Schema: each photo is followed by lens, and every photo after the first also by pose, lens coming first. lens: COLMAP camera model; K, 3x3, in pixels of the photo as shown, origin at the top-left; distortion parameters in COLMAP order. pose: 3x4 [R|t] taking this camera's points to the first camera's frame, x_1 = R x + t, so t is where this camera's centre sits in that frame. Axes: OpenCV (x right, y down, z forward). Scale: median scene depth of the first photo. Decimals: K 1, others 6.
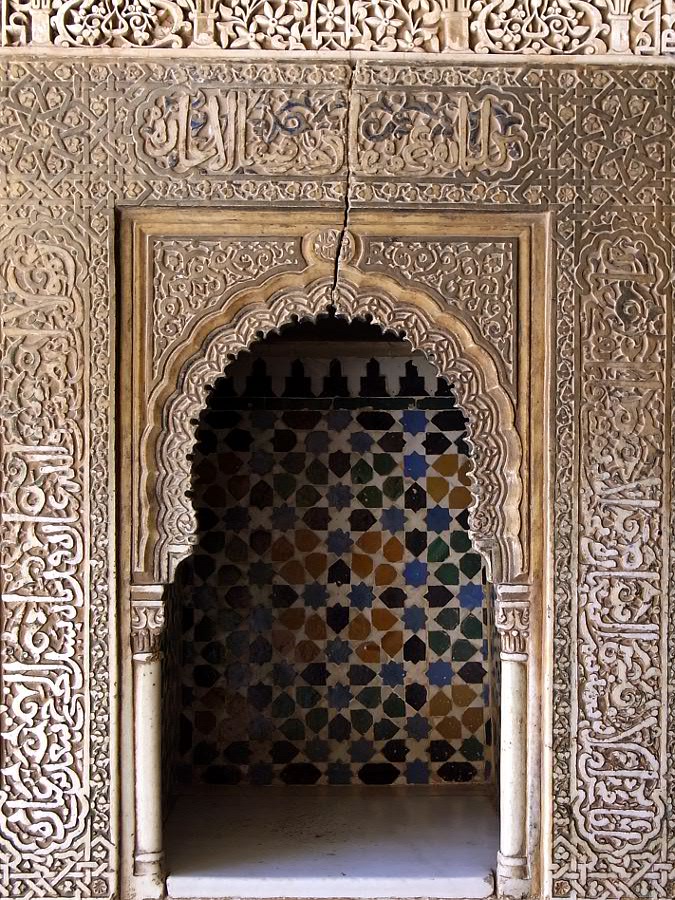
lens RADIAL K [[1426.3, 0, 337.8], [0, 1426.3, 450.6], [0, 0, 1]] dist [0.022094, 0.000000]
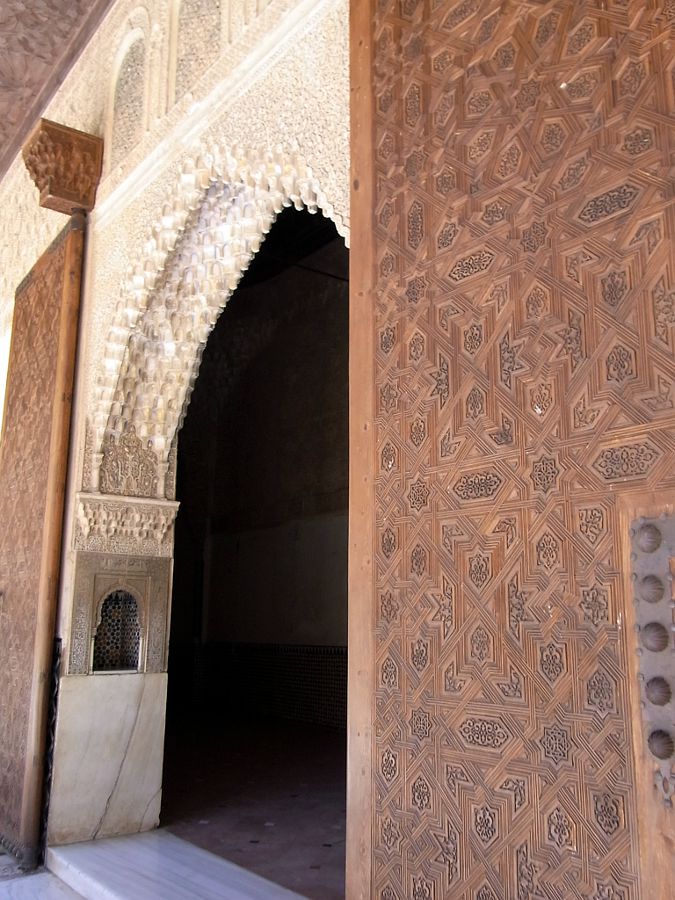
lens RADIAL K [[810.1, 0, 337.3], [0, 810.1, 448.8], [0, 0, 1]] dist [-0.063530, 0.000297]
pose [[0.782742, 0.129793, 0.608661, -1.699860], [-0.009977, 0.980502, -0.196255, -0.006899], [-0.622266, 0.147545, 0.768775, -2.869827]]
